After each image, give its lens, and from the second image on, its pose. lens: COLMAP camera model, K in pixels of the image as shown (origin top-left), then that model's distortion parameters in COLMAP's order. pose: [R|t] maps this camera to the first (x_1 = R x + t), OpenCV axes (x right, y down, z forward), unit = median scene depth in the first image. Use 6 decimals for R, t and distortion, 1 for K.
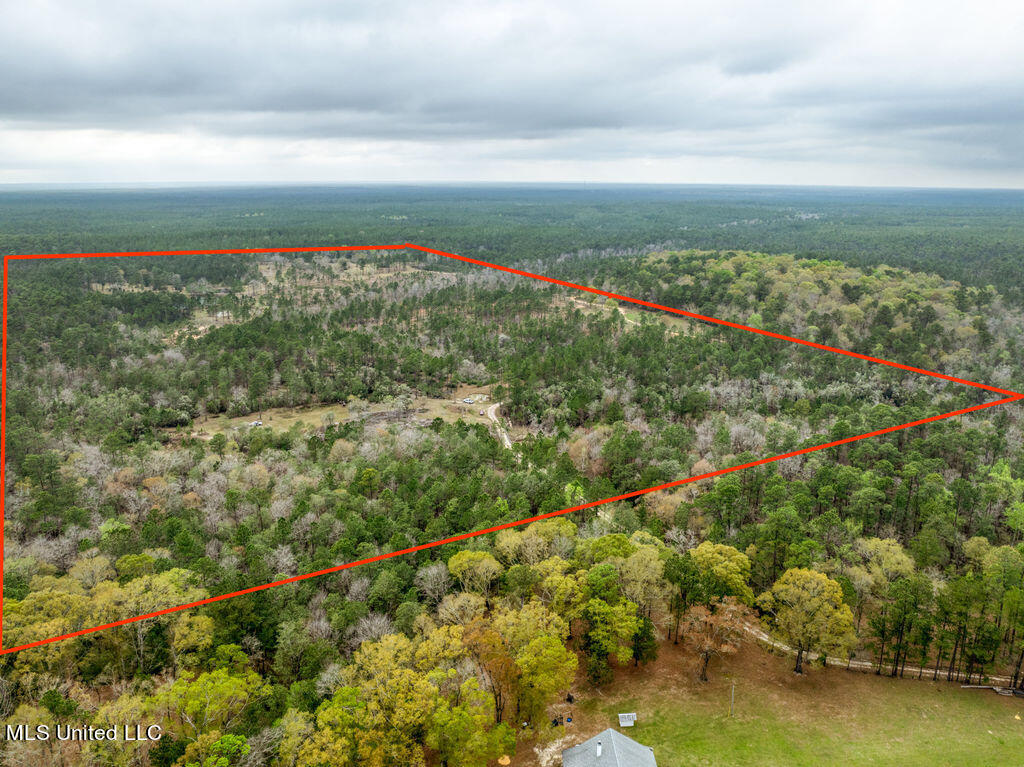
lens RADIAL K [[726.9, 0, 512.0], [0, 726.9, 383.5], [0, 0, 1]] dist [-0.022885, -0.002445]
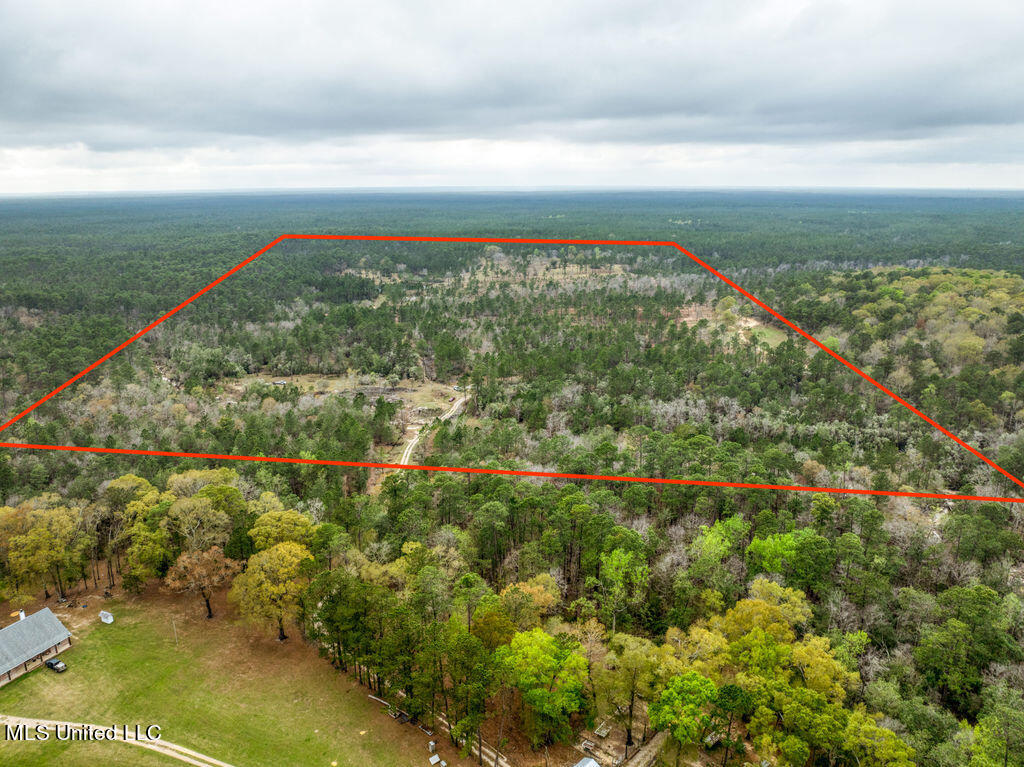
lens RADIAL K [[726.9, 0, 512.0], [0, 726.9, 383.5], [0, 0, 1]] dist [-0.022885, -0.002445]
pose [[0.886126, 0.120250, -0.447571, 0.237608], [-0.123135, 0.992129, 0.022769, -0.008220], [0.446786, 0.034936, 0.893958, 0.038953]]
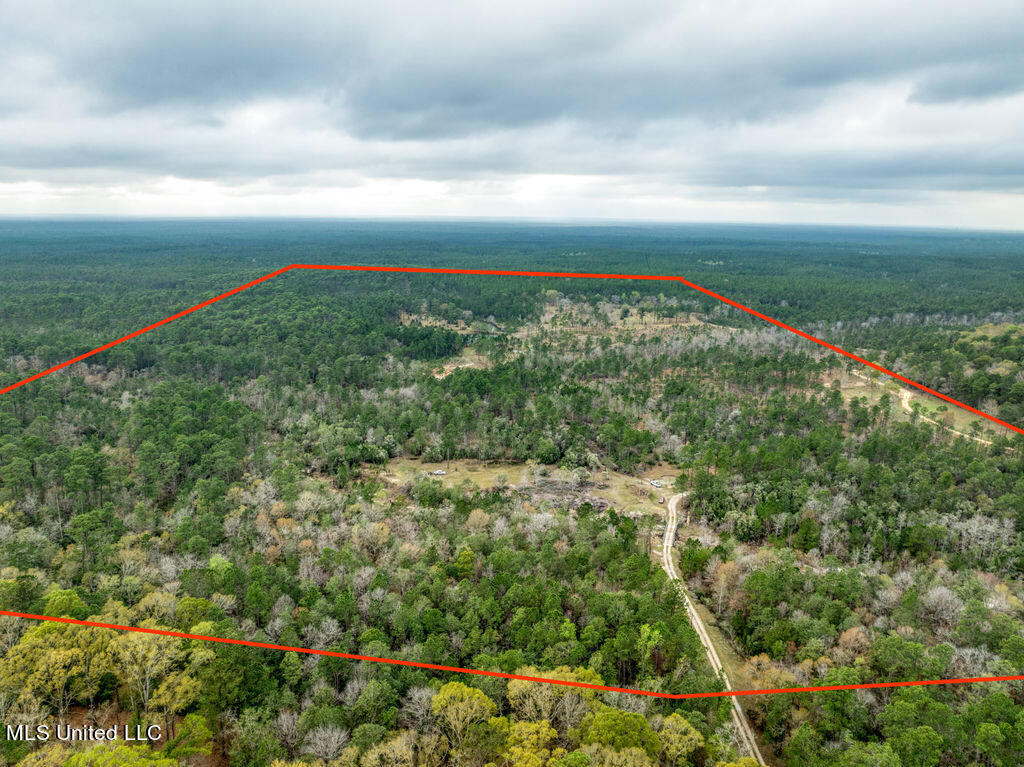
lens RADIAL K [[726.9, 0, 512.0], [0, 726.9, 383.5], [0, 0, 1]] dist [-0.022885, -0.002445]
pose [[0.897060, 0.112842, -0.427259, 0.074962], [-0.134306, 0.990731, -0.020325, -0.028302], [0.421006, 0.075616, 0.903901, 0.043490]]
